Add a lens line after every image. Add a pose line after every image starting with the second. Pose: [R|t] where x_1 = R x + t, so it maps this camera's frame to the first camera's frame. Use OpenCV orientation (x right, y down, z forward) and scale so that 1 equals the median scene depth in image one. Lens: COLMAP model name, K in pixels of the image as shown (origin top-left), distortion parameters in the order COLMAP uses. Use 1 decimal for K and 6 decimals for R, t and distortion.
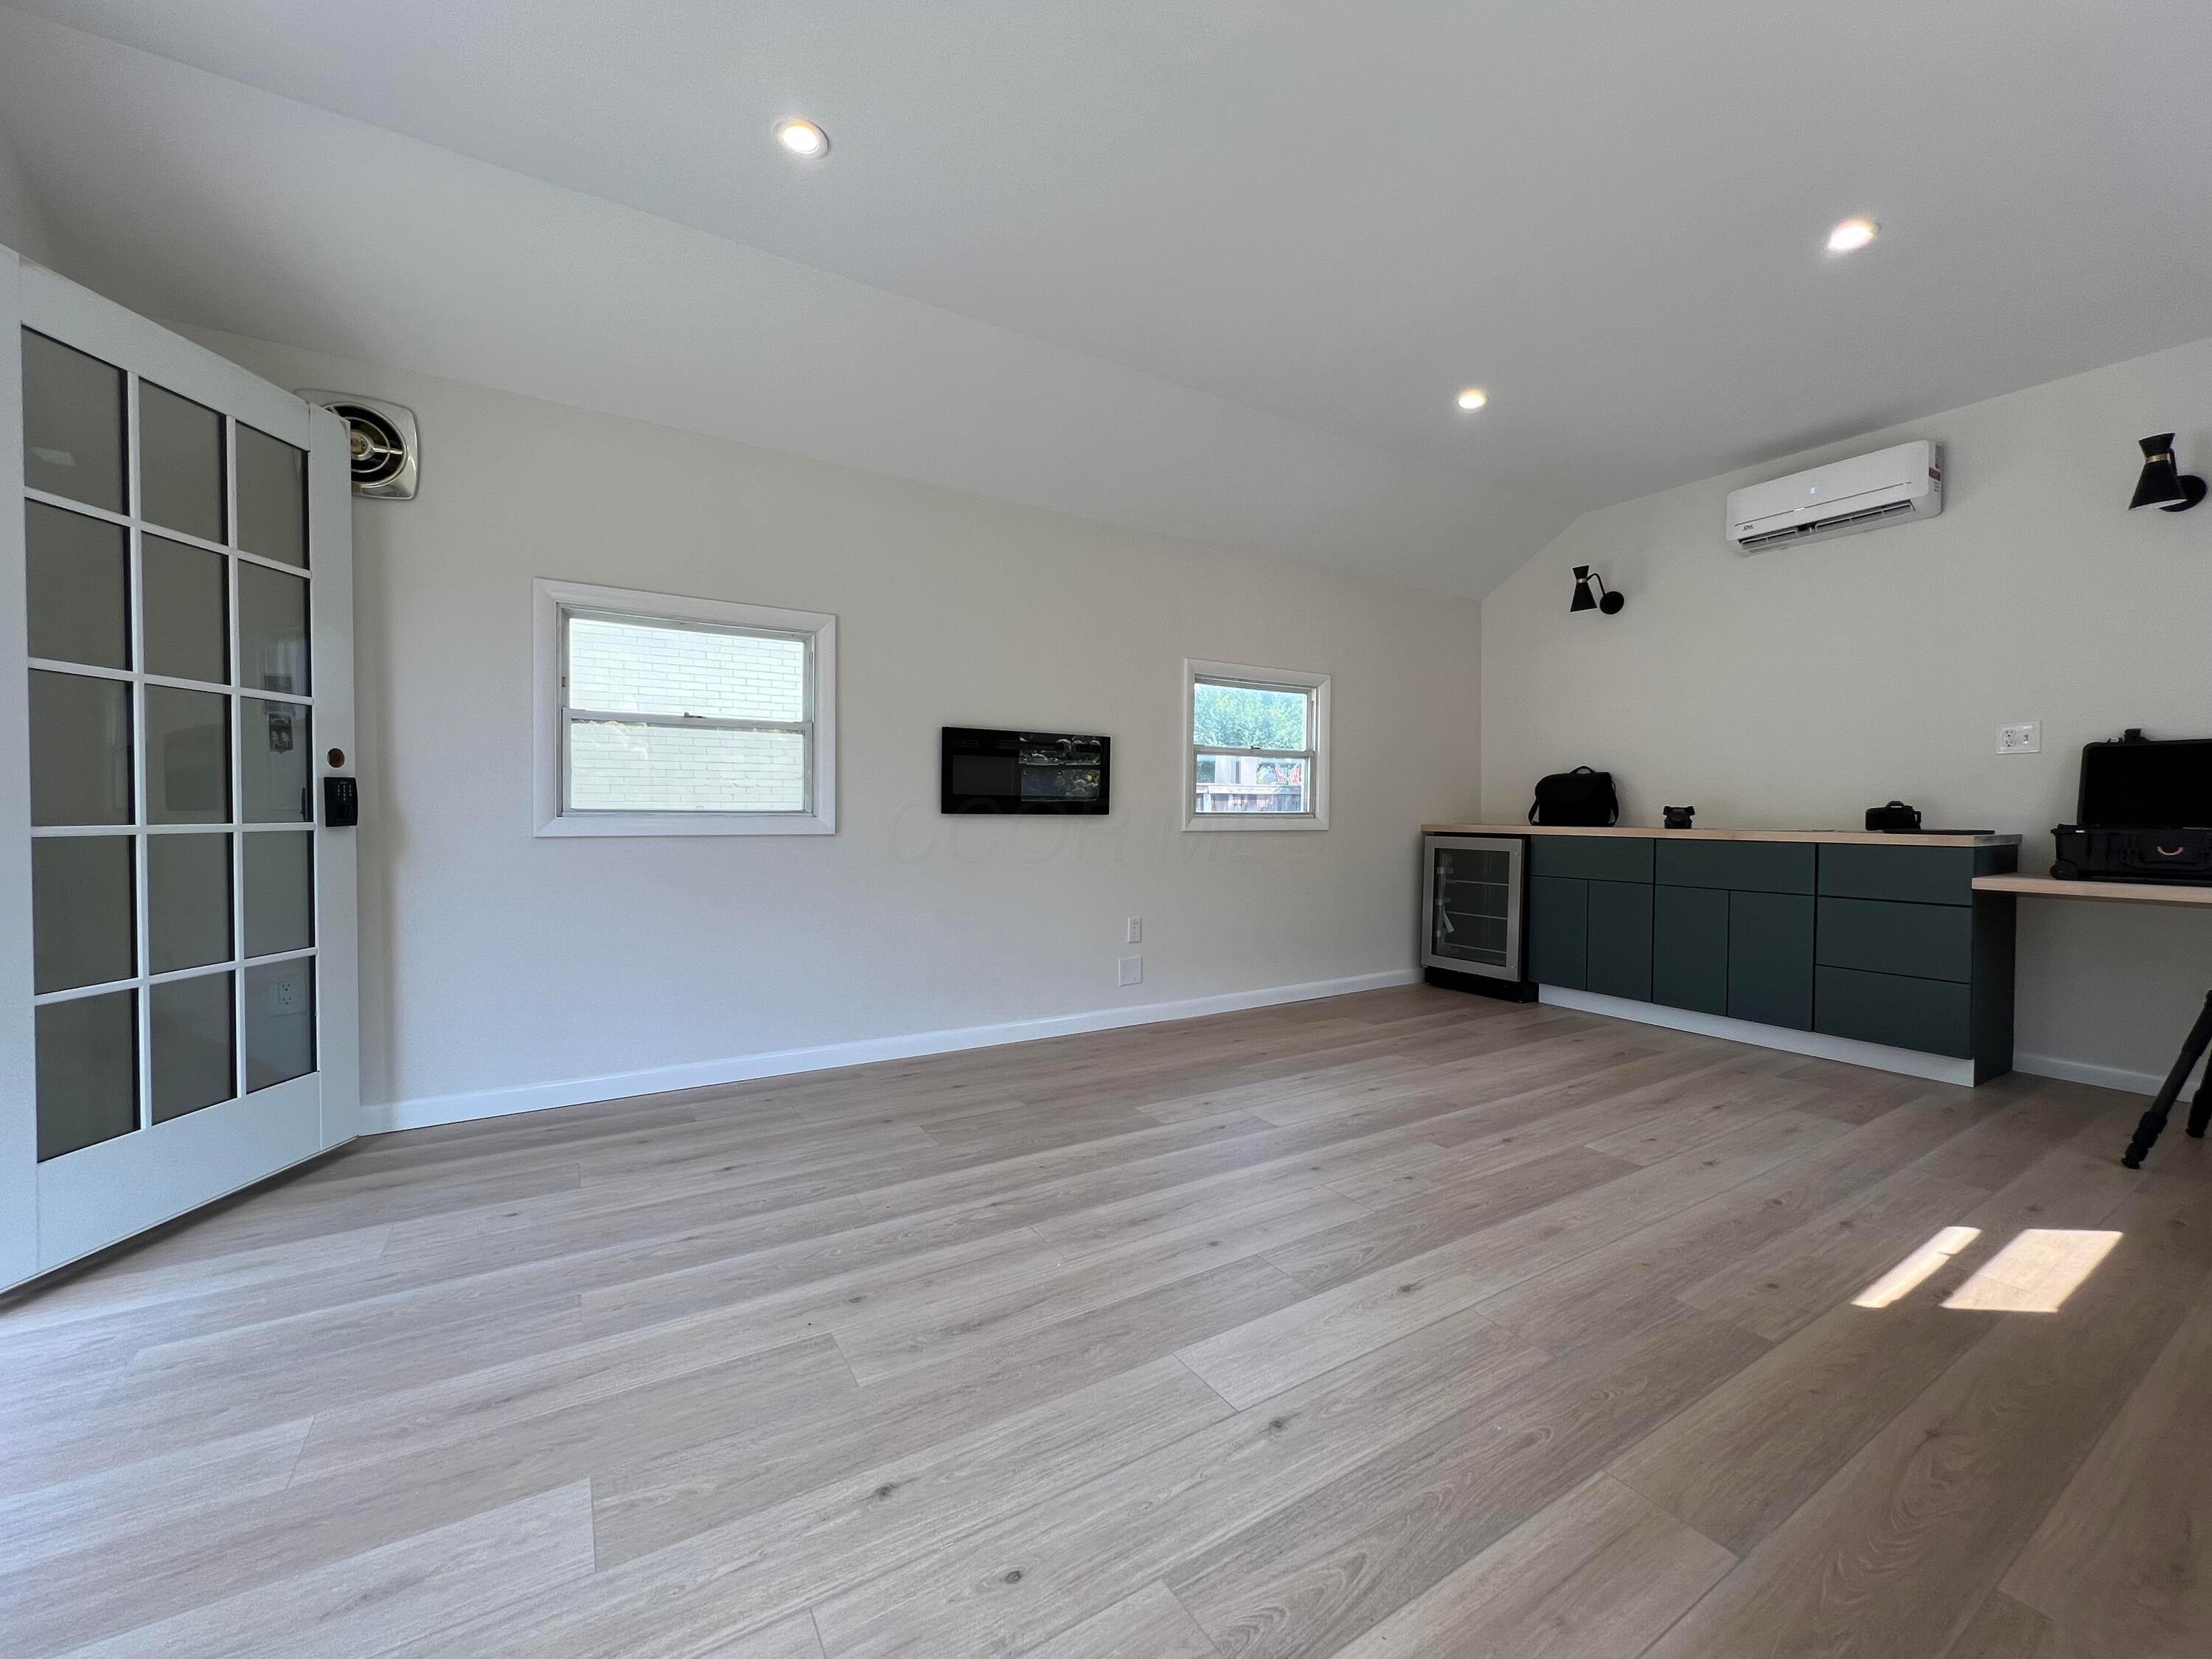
lens RADIAL K [[894.4, 0, 1106.0], [0, 894.4, 829.5], [0, 0, 1]] dist [-0.000363, 0.000073]
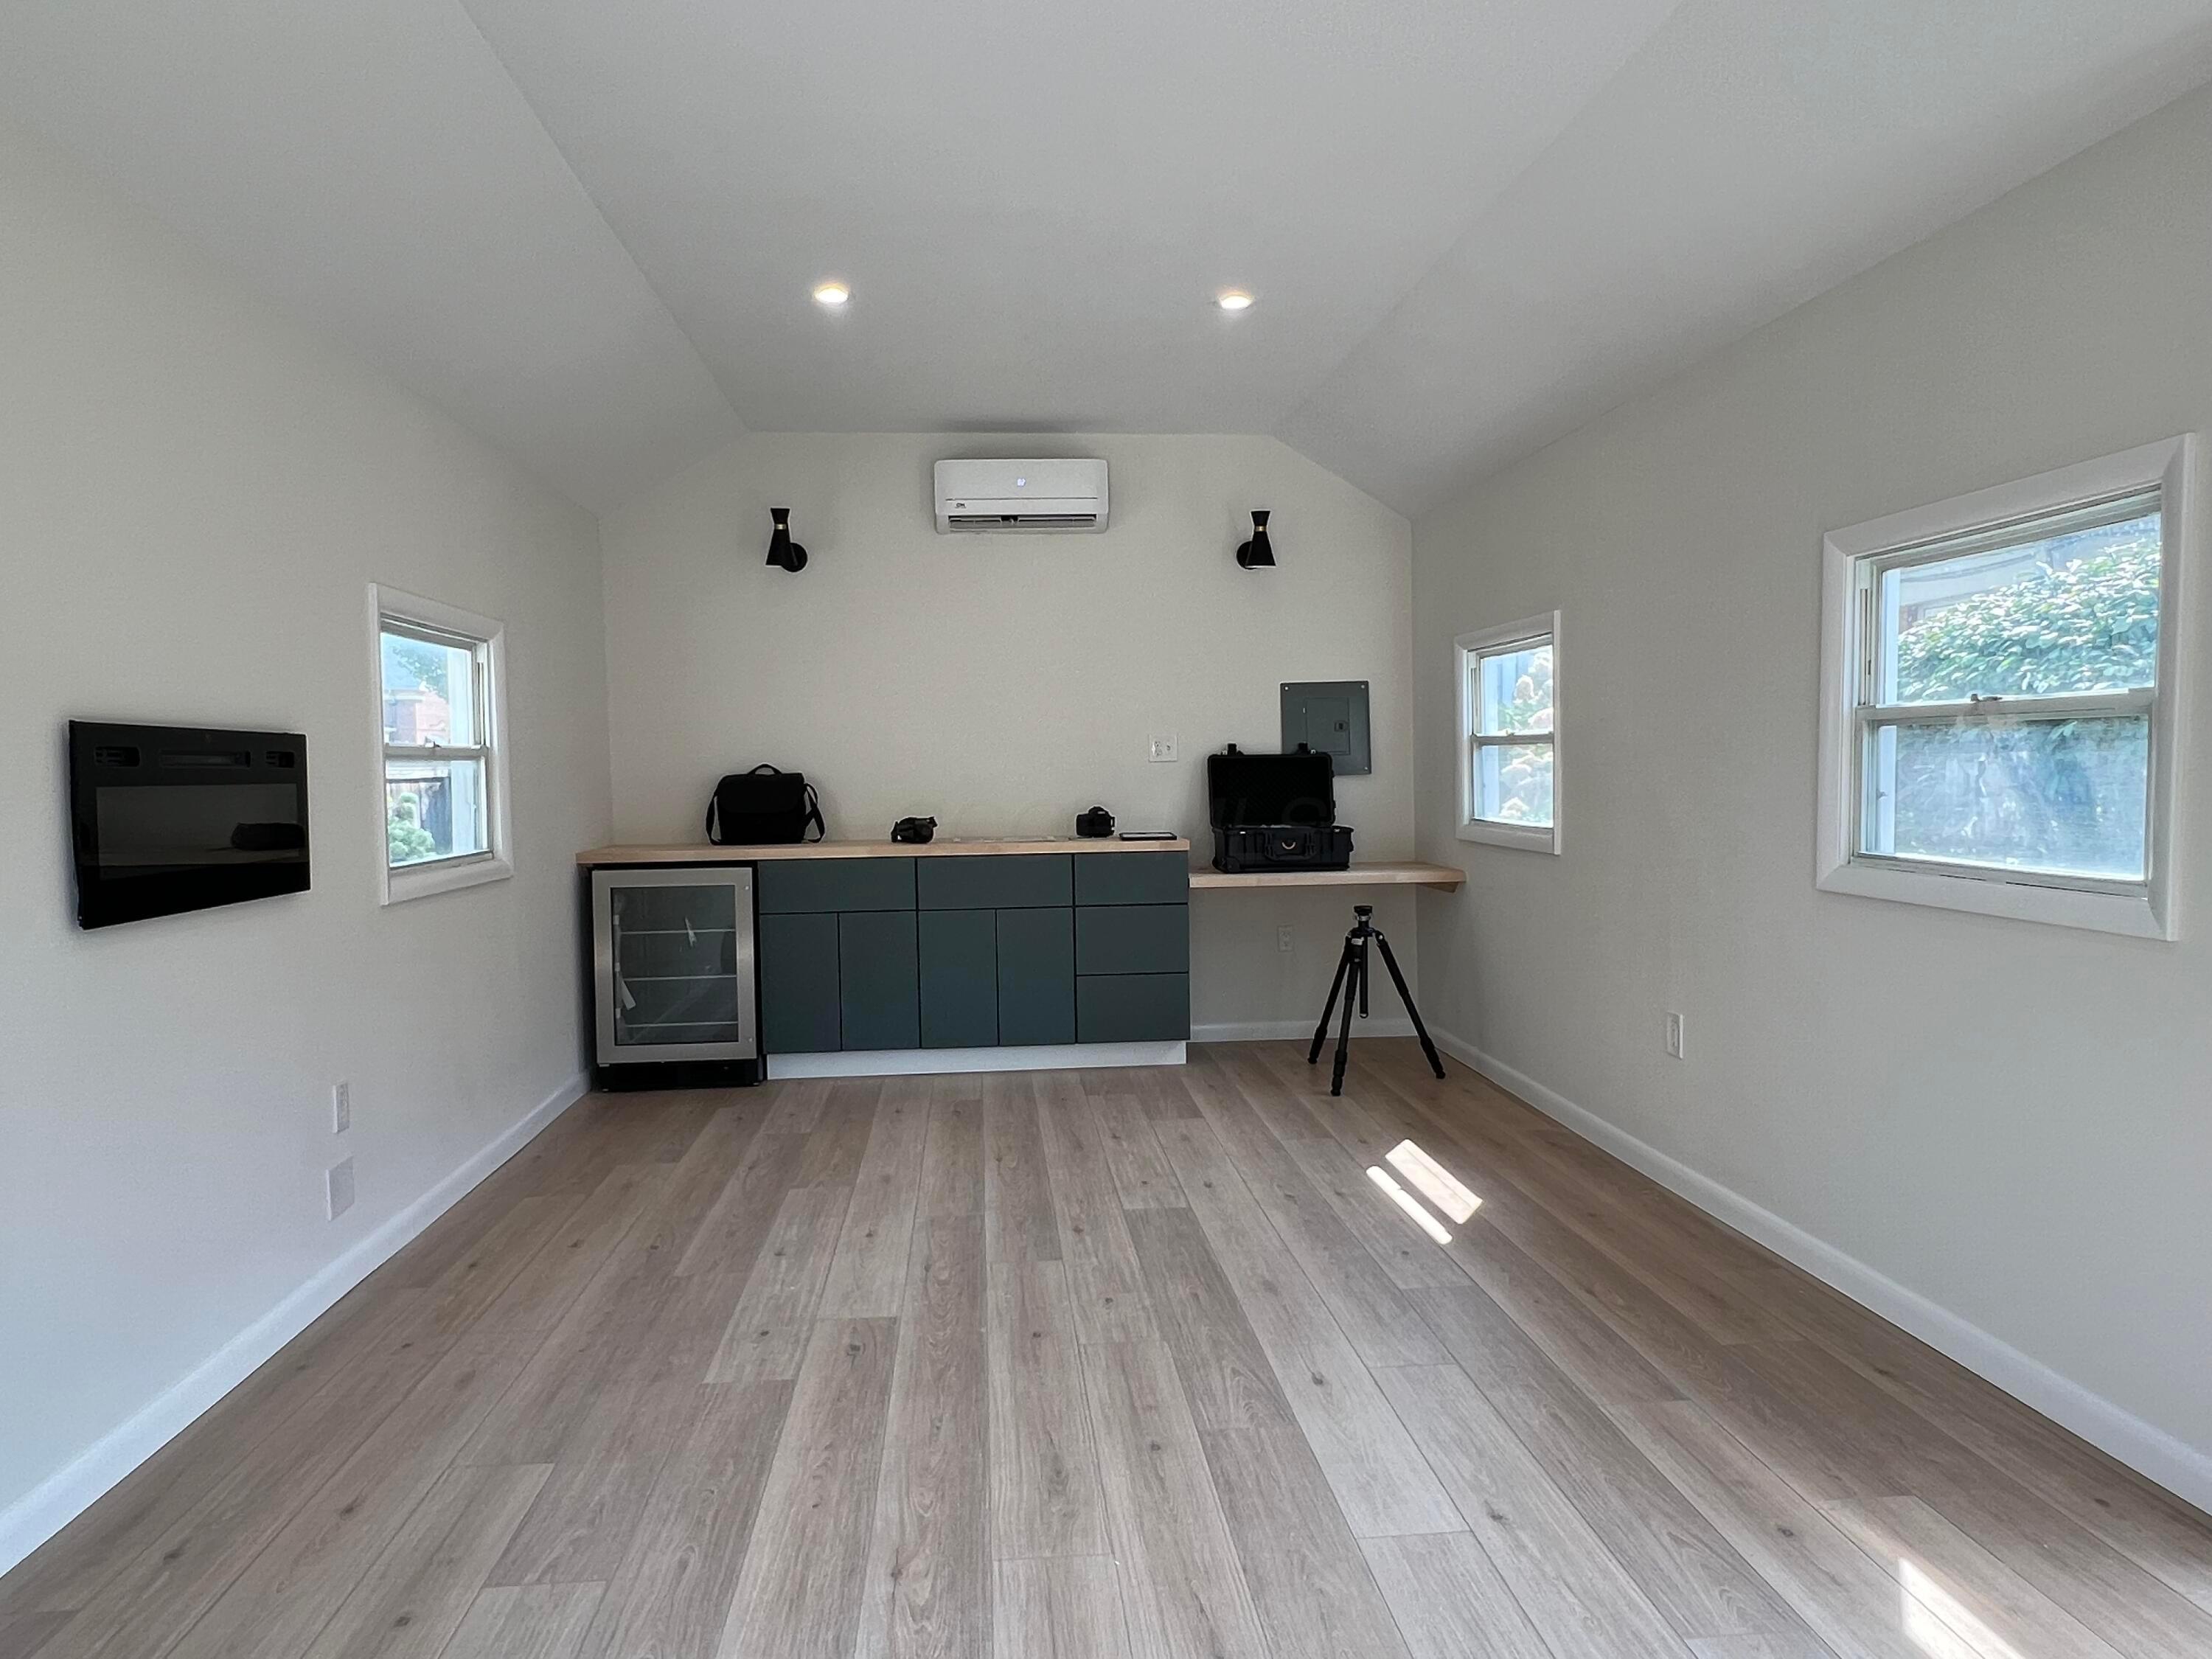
lens RADIAL K [[1378.4, 0, 1106.0], [0, 1378.4, 829.5], [0, 0, 1]] dist [-0.003818, -0.002274]
pose [[0.448937, -0.054360, 0.891909, -0.604010], [0.038893, 0.998391, 0.041273, -0.080300], [-0.892717, 0.016160, 0.450328, 0.314085]]
